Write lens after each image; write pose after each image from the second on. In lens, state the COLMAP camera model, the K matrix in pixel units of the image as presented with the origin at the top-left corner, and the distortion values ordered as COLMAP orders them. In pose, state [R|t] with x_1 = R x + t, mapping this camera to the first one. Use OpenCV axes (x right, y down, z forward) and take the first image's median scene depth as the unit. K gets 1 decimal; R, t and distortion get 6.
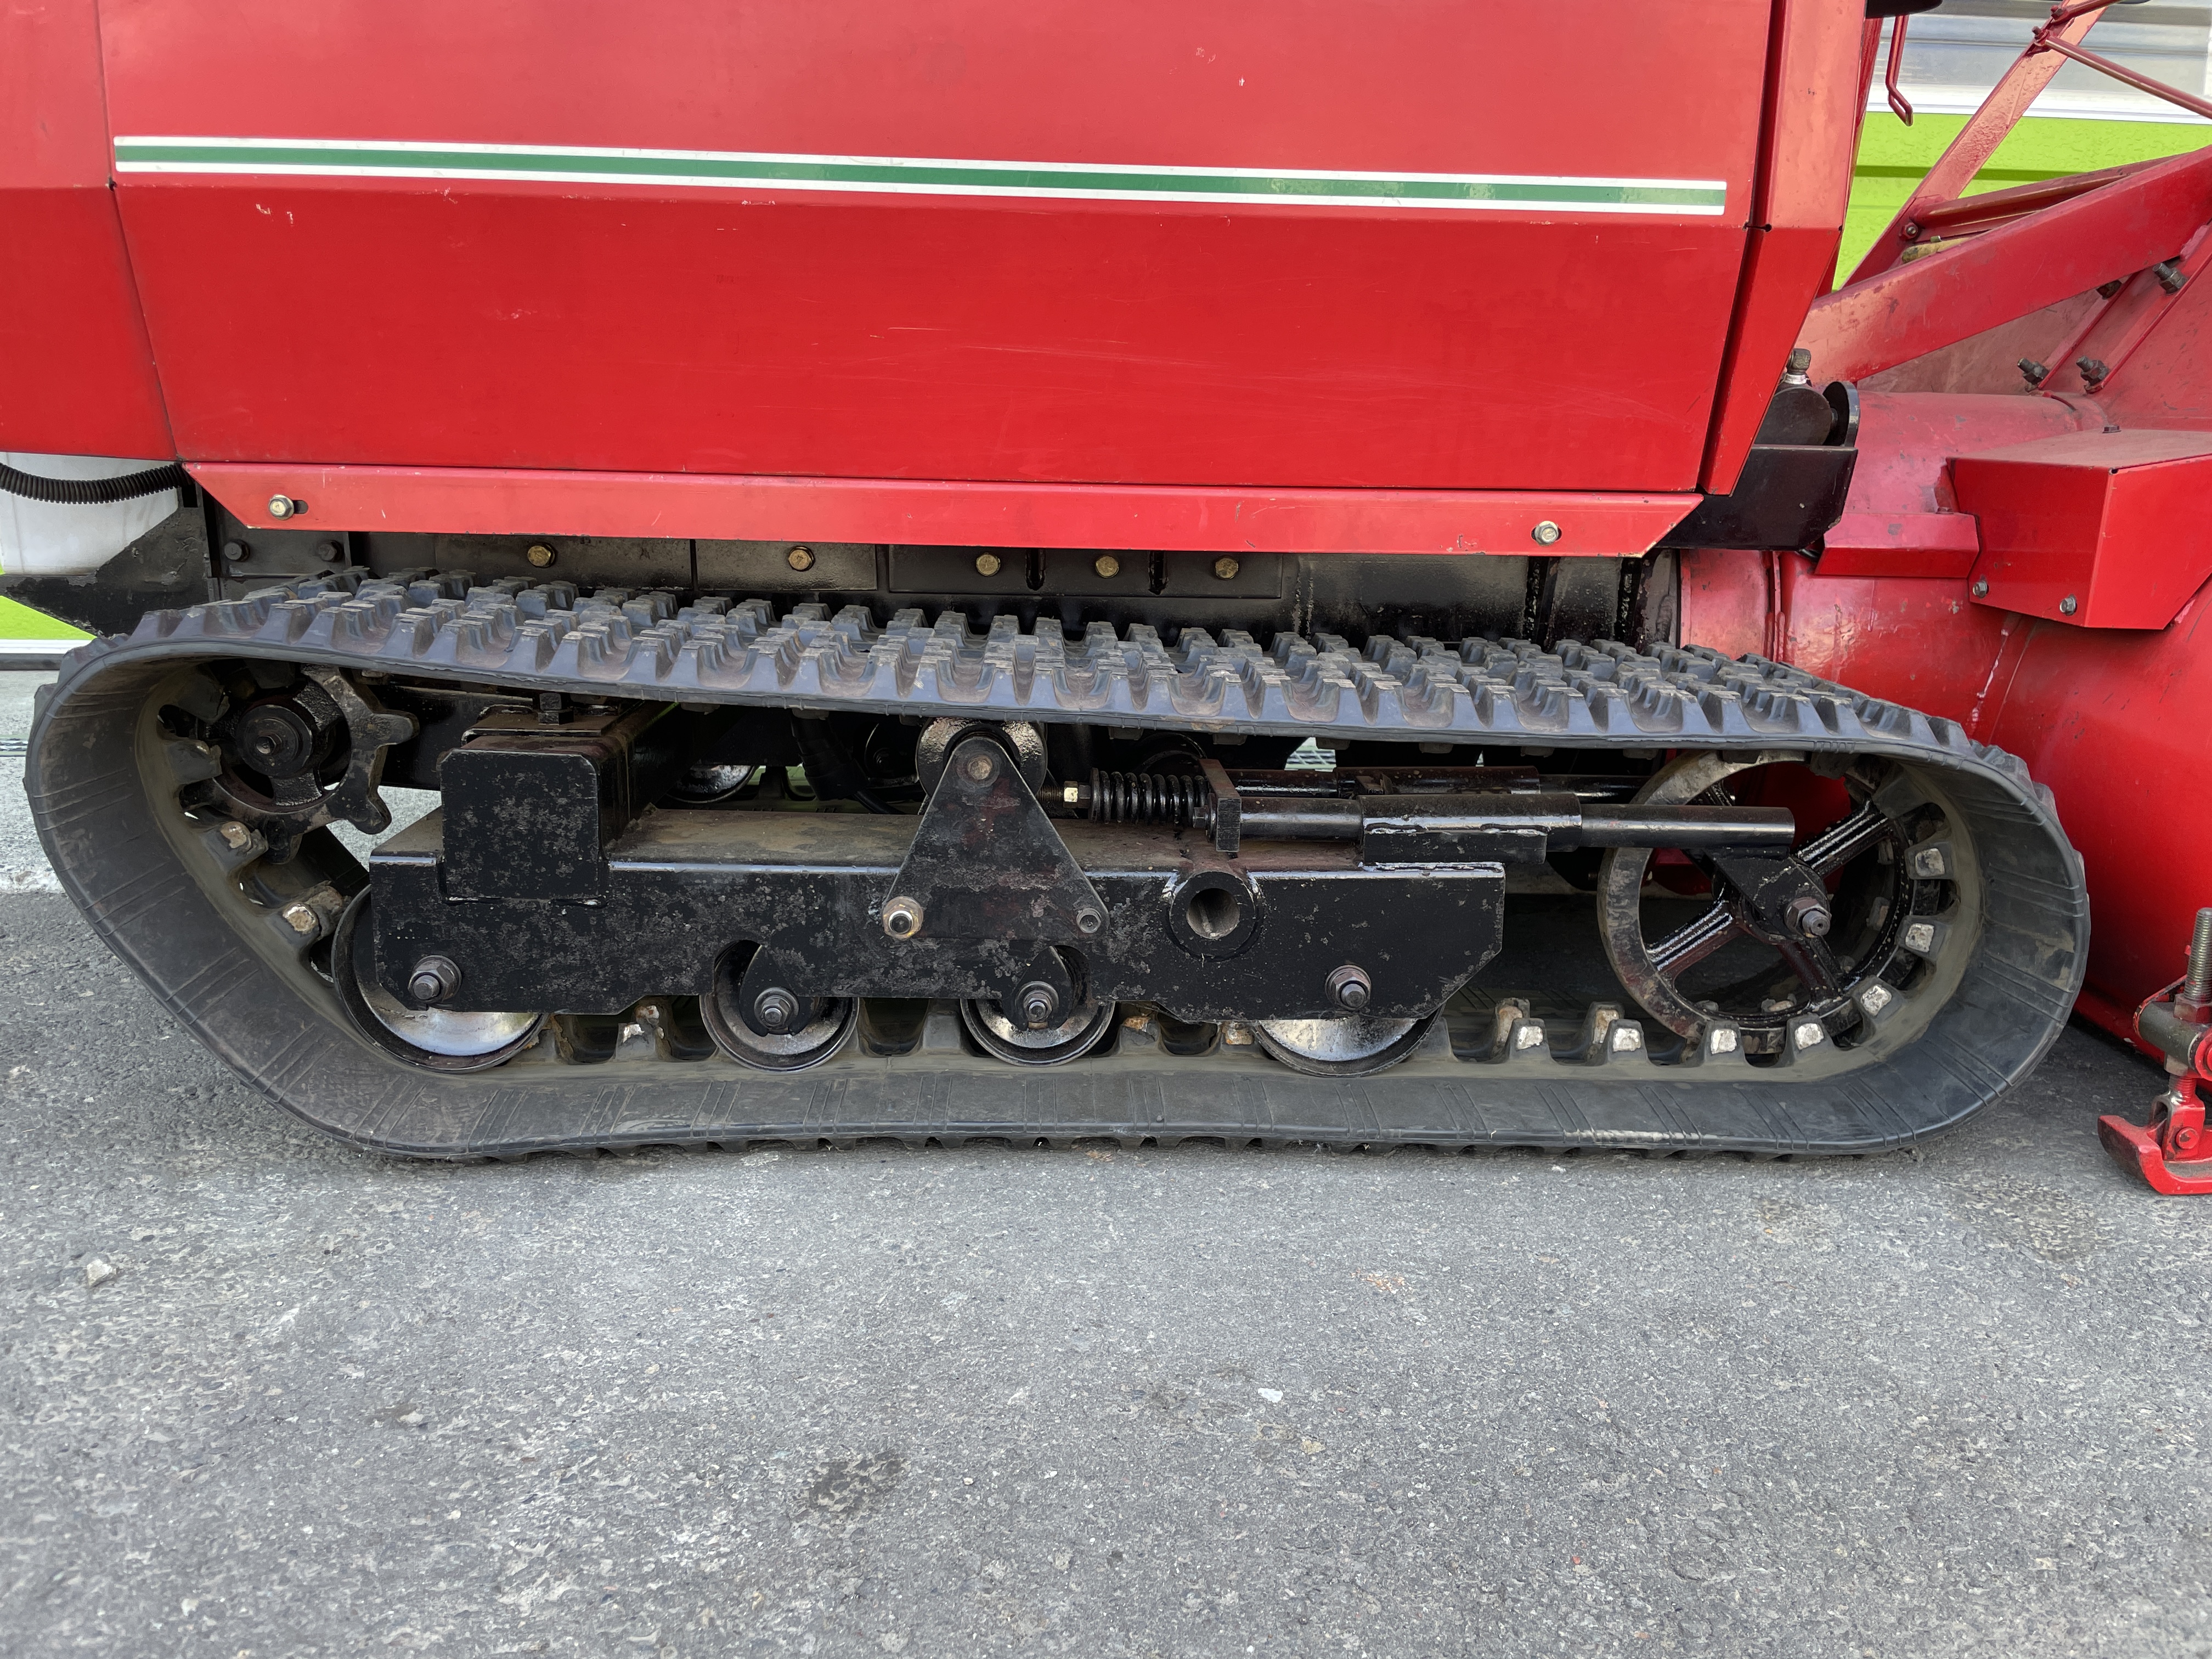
lens RADIAL K [[1669.7, 0, 1115.1], [0, 1669.7, 824.9], [0, 0, 1]] dist [0.034893, -0.059649]
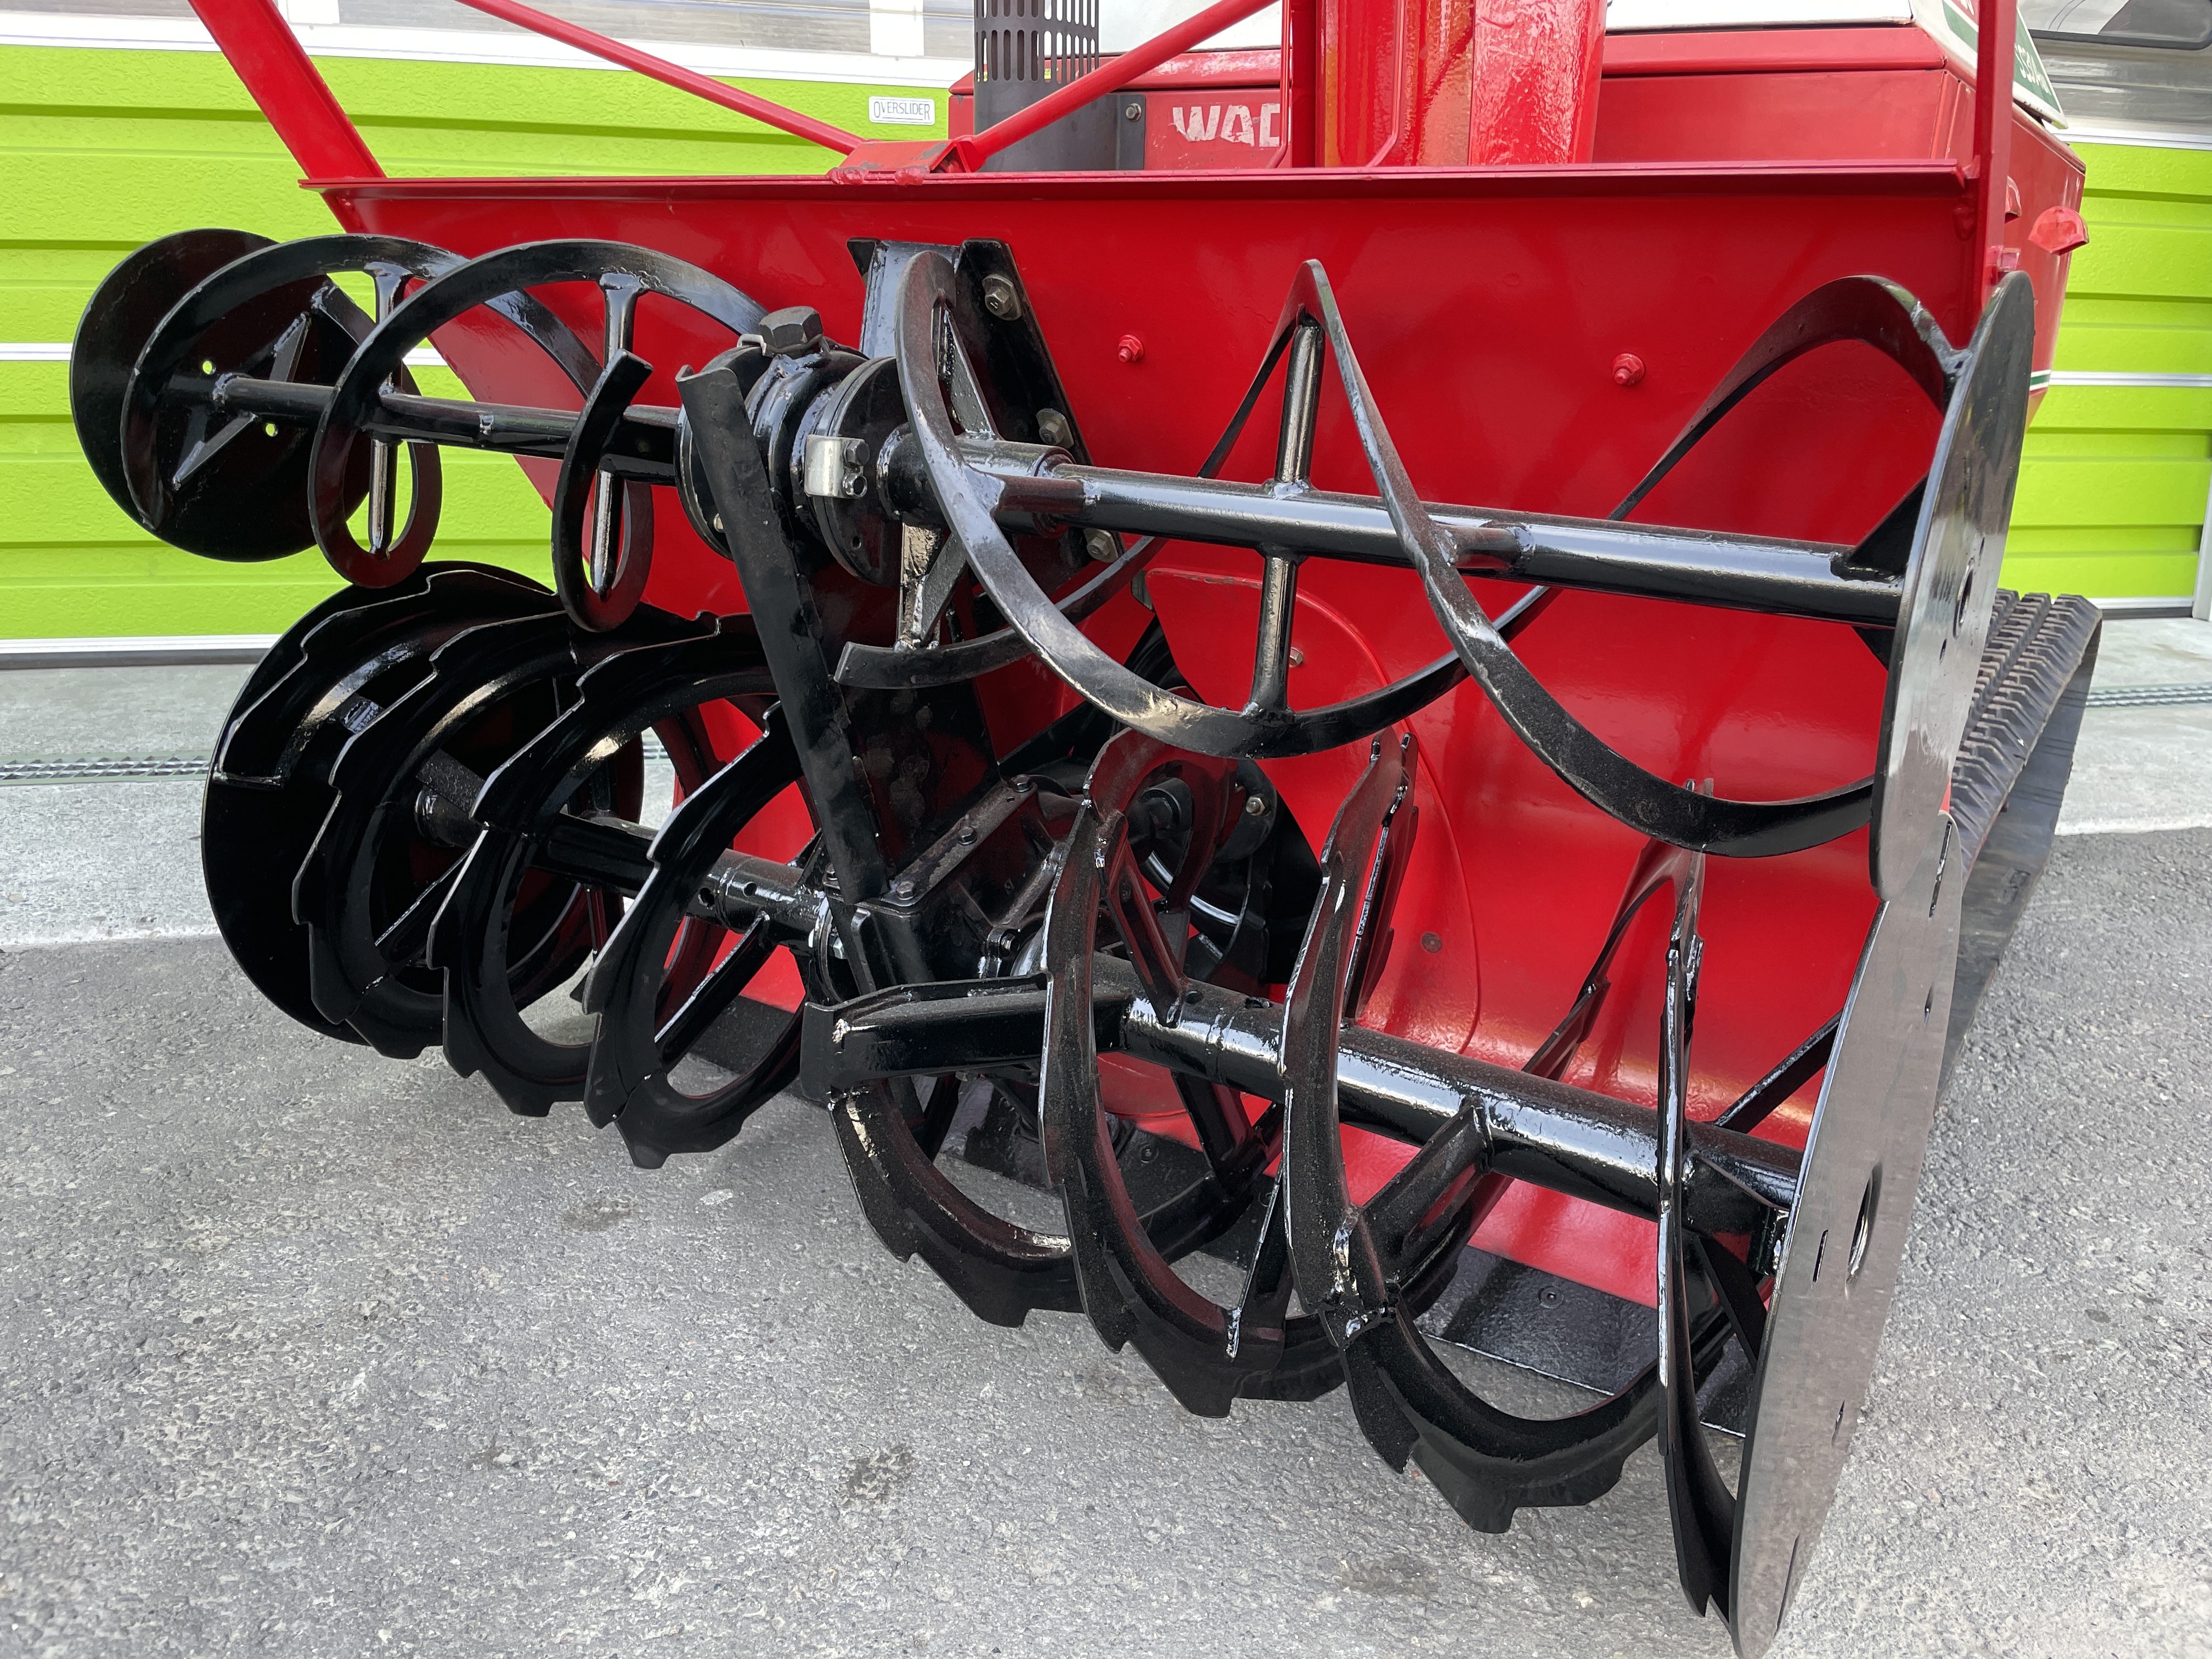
lens RADIAL K [[1669.7, 0, 1101.0], [0, 1669.7, 838.8], [0, 0, 1]] dist [0.034893, -0.059649]
pose [[0.986280, -0.051613, 0.156807, -0.162658], [0.038639, 0.995658, 0.084689, -0.199200], [-0.160497, -0.077468, 0.983992, -0.265857]]
